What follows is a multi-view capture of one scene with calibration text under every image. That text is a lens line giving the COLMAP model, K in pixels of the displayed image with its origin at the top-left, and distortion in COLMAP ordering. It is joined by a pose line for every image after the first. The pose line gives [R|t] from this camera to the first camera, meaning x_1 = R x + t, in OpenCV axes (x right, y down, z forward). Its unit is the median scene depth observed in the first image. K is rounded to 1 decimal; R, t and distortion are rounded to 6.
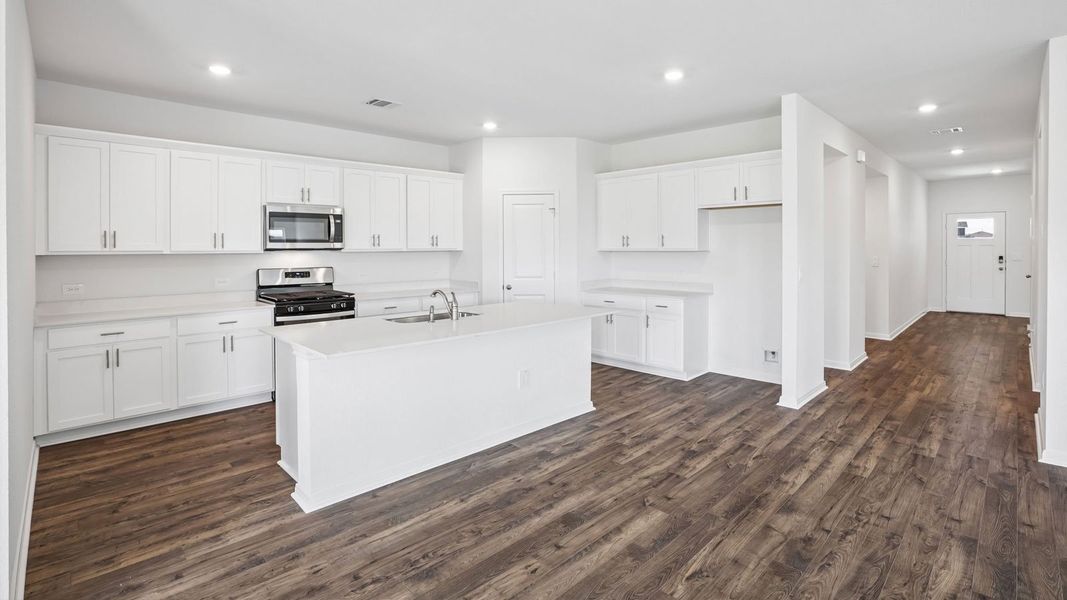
lens RADIAL K [[491.0, 0, 534.5], [0, 491.0, 246.1], [0, 0, 1]] dist [-0.038818, 0.010974]
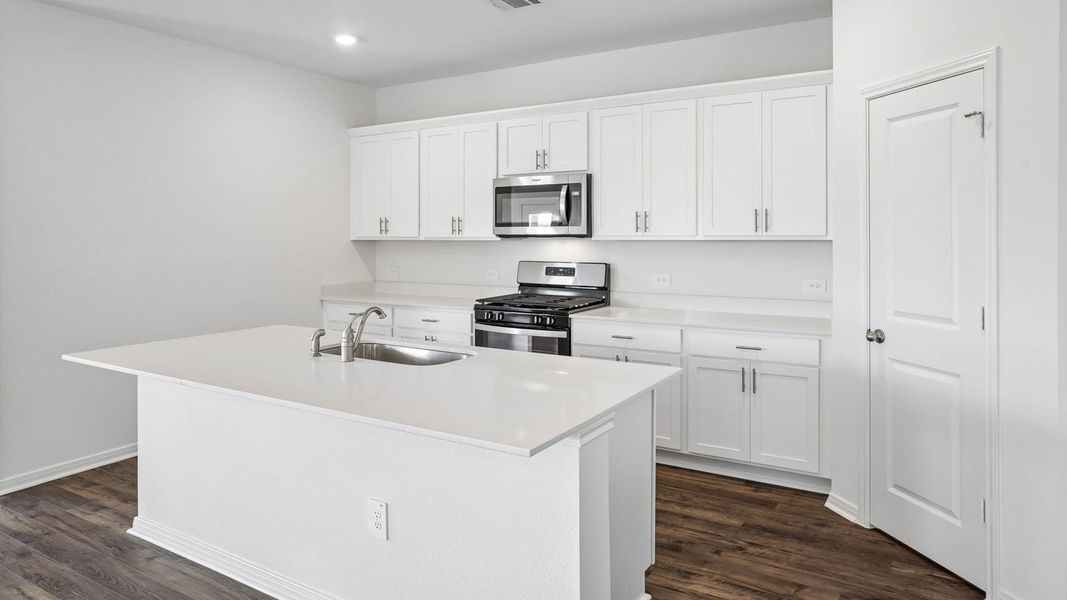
lens RADIAL K [[659.8, 0, 543.6], [0, 659.8, 245.3], [0, 0, 1]] dist [-0.007265, 0.004068]
pose [[0.256327, 0.017842, -0.966425, 0.508094], [0.003397, 0.999807, 0.019360, 0.001358], [0.966584, -0.008246, 0.256217, 0.823004]]
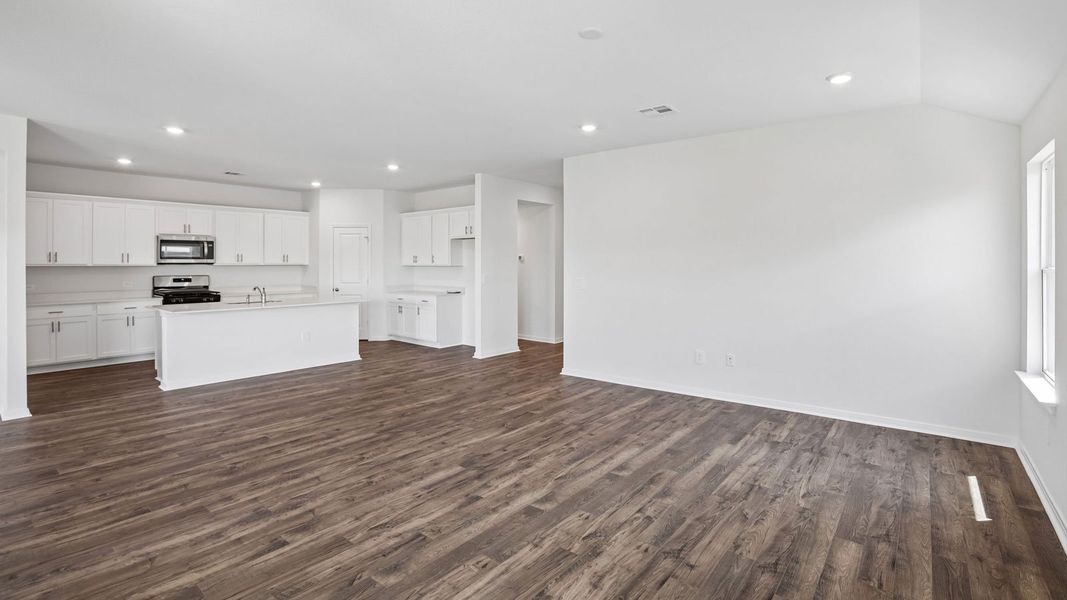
lens RADIAL K [[491.0, 0, 533.4], [0, 491.0, 260.5], [0, 0, 1]] dist [-0.038818, 0.010974]
pose [[0.994992, 0.005662, 0.099793, 0.516157], [-0.005359, 0.999980, -0.003298, -0.004412], [-0.099810, 0.002747, 0.995003, -0.694153]]
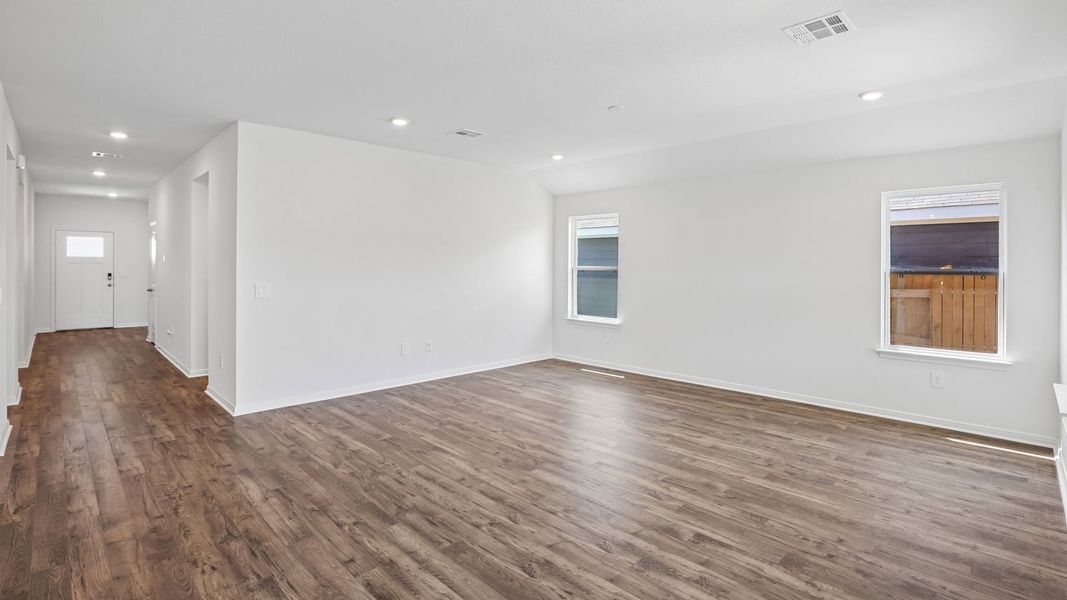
lens RADIAL K [[495.8, 0, 539.8], [0, 495.8, 288.0], [0, 0, 1]] dist [-0.026301, 0.007057]
pose [[-0.001667, -0.039388, 0.999223, -0.270320], [-0.011147, 0.999163, 0.039367, -0.000354], [-0.999936, -0.011073, -0.002104, 0.058833]]
